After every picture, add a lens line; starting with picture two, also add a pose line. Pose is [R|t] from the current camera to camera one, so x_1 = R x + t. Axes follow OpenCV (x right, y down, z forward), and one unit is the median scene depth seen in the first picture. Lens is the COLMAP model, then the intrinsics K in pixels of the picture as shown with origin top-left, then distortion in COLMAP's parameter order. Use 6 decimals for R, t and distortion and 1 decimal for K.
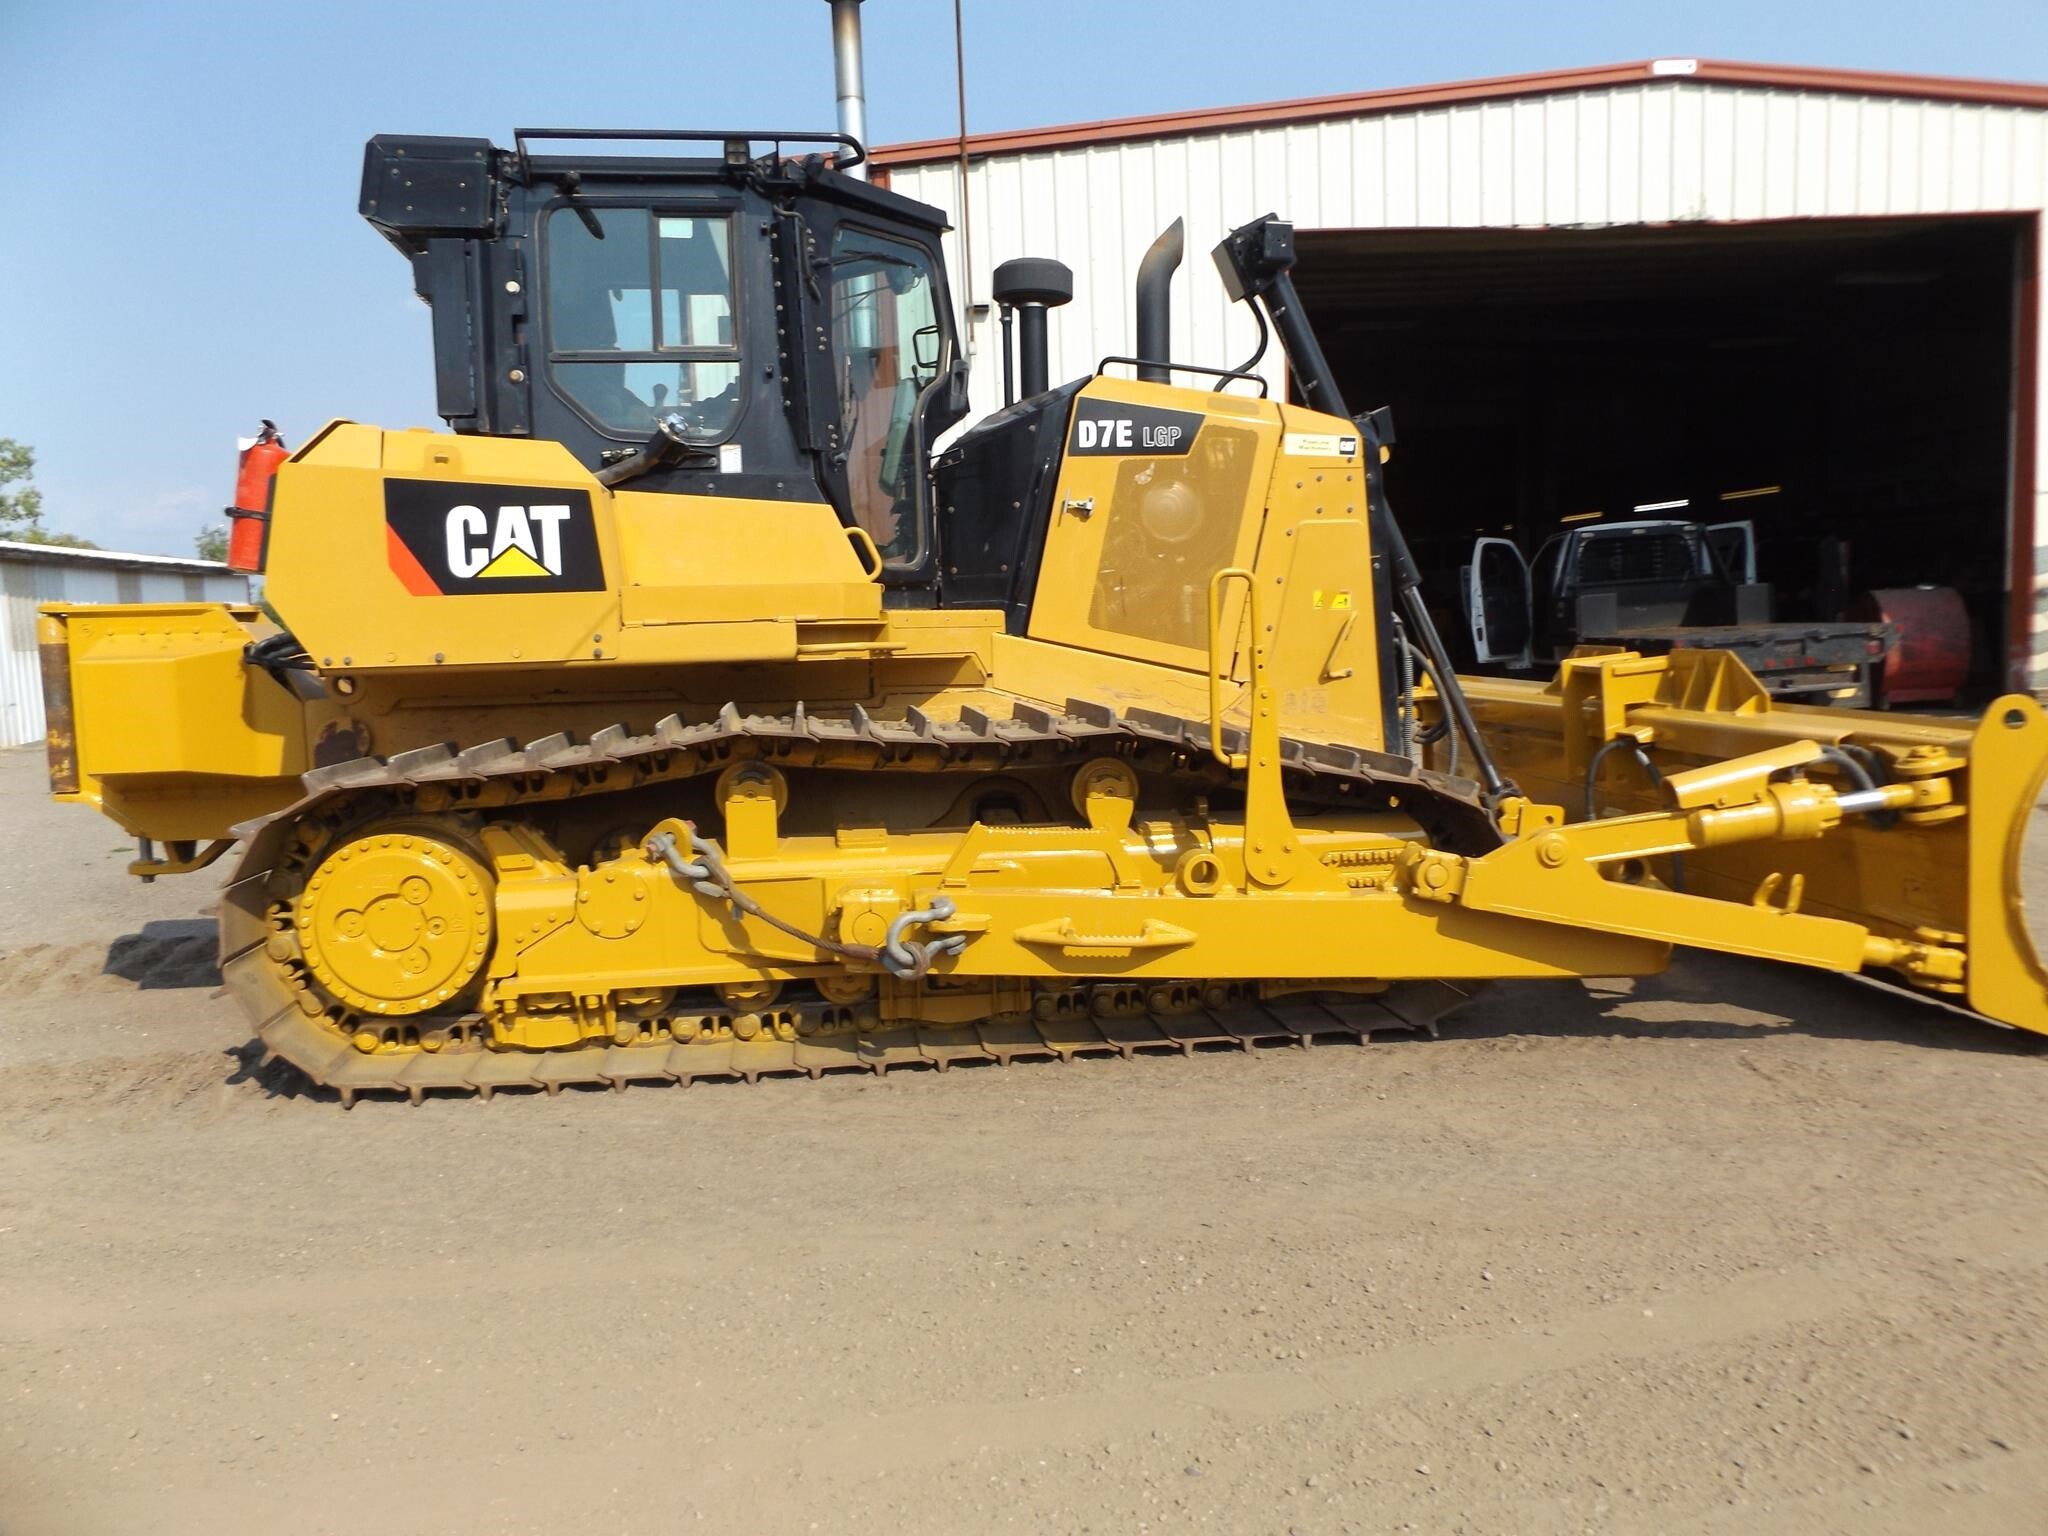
lens RADIAL K [[1513.5, 0, 1023.6], [0, 1513.5, 771.3], [0, 0, 1]] dist [-0.010159, 0.003753]
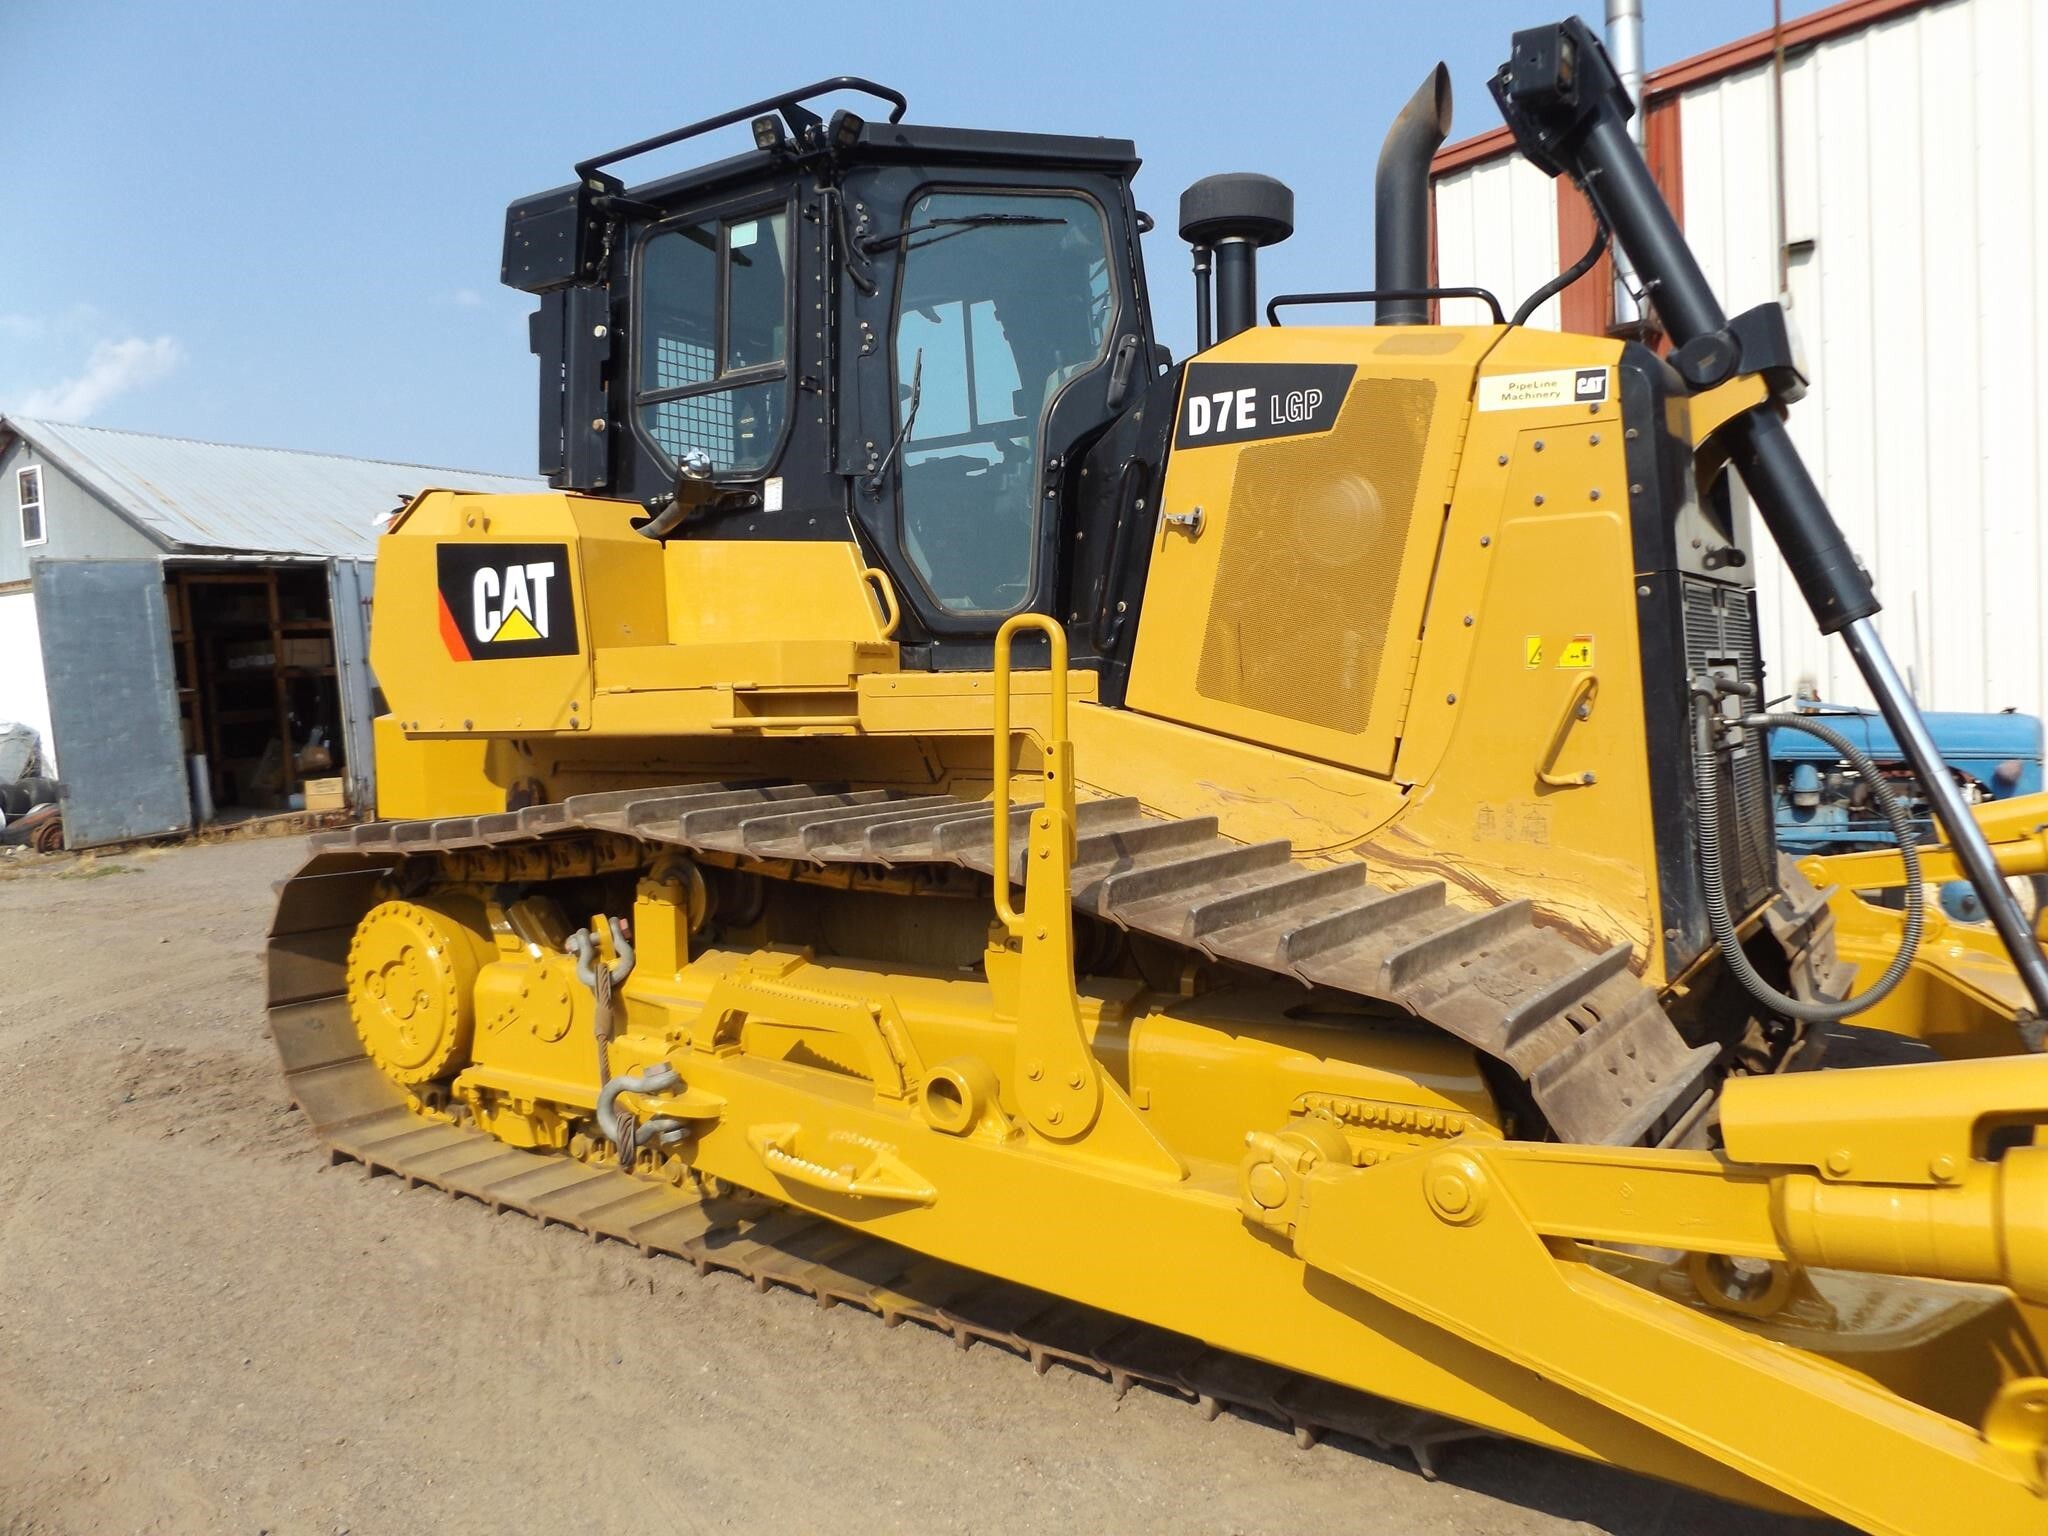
lens RADIAL K [[1513.5, 0, 1023.6], [0, 1513.5, 771.3], [0, 0, 1]] dist [-0.010159, 0.003753]
pose [[0.739623, 0.044918, -0.671521, 0.481032], [-0.058243, 0.998299, 0.002627, -0.061557], [0.670496, 0.037168, 0.740981, 0.467215]]
